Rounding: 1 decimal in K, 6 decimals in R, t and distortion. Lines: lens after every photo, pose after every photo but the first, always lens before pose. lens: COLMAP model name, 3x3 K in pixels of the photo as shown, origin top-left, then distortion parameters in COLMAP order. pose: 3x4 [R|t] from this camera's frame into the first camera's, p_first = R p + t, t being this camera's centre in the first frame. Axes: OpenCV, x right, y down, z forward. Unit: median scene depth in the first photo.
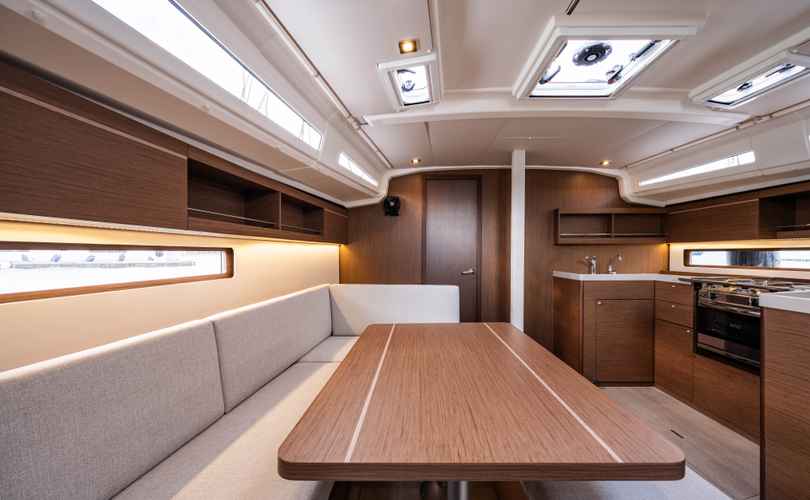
lens RADIAL K [[357.5, 0, 405.0], [0, 357.5, 250.0], [0, 0, 1]] dist [0.000601, 0.000132]
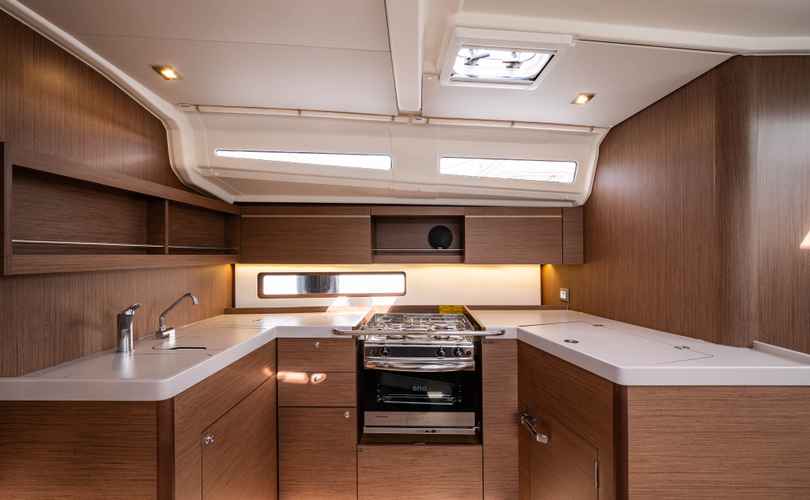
lens RADIAL K [[322.9, 0, 406.0], [0, 322.9, 266.6], [0, 0, 1]] dist [0.001532, 0.000234]
pose [[0.030307, -0.011926, 0.999469, 0.189570], [-0.027516, 0.999540, 0.012761, -0.030073], [-0.999162, -0.027888, 0.029965, 0.709283]]
